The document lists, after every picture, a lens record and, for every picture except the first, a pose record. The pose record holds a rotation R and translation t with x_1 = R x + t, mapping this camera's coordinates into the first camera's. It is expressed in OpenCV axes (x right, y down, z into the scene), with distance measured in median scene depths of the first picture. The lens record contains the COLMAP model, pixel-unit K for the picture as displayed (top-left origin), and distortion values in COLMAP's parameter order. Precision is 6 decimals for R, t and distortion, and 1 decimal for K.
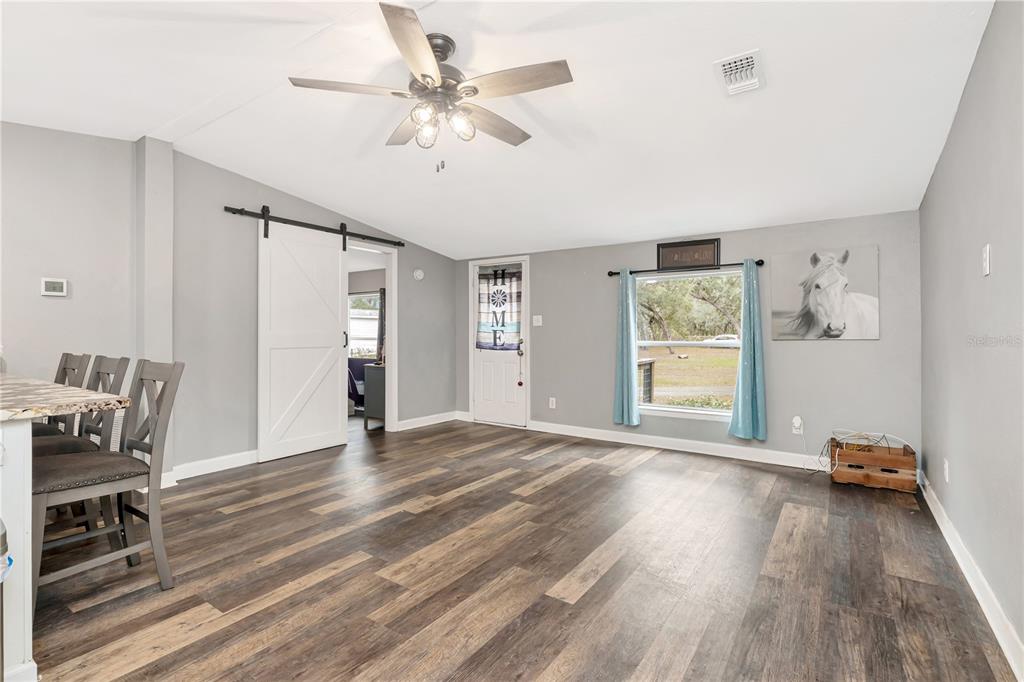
lens RADIAL K [[479.7, 0, 508.7], [0, 479.7, 335.1], [0, 0, 1]] dist [-0.001307, -0.001559]
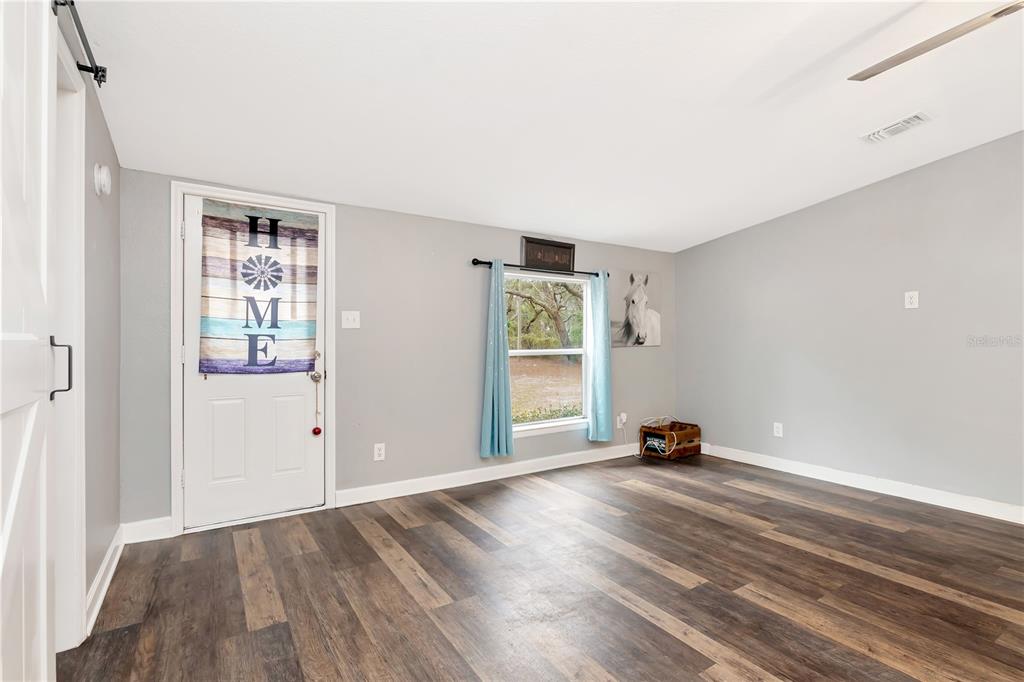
lens RADIAL K [[479.7, 0, 511.6], [0, 479.7, 340.4], [0, 0, 1]] dist [-0.001307, -0.001559]
pose [[0.382052, -0.000554, 0.924141, -0.532814], [0.001761, 0.999998, -0.000129, -0.004979], [-0.924139, 0.001677, 0.382052, 0.757853]]
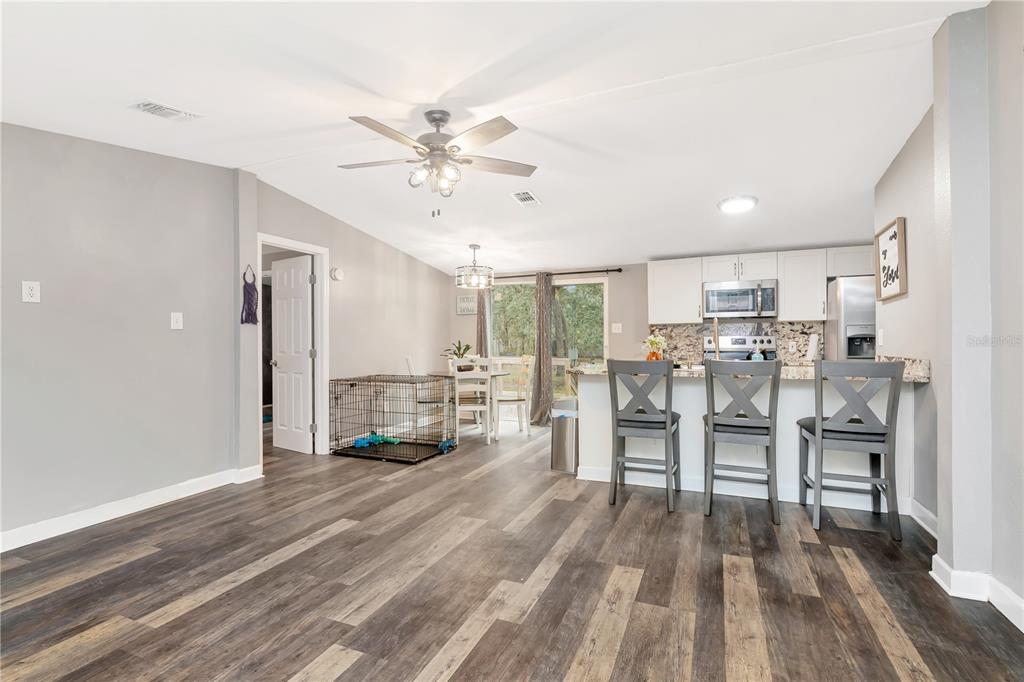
lens RADIAL K [[479.7, 0, 509.5], [0, 479.7, 338.5], [0, 0, 1]] dist [-0.001307, -0.001559]
pose [[-0.980291, 0.008367, -0.197380, -0.040641], [0.008150, 0.999965, 0.001912, -0.005529], [0.197389, 0.000265, -0.980325, 1.190152]]
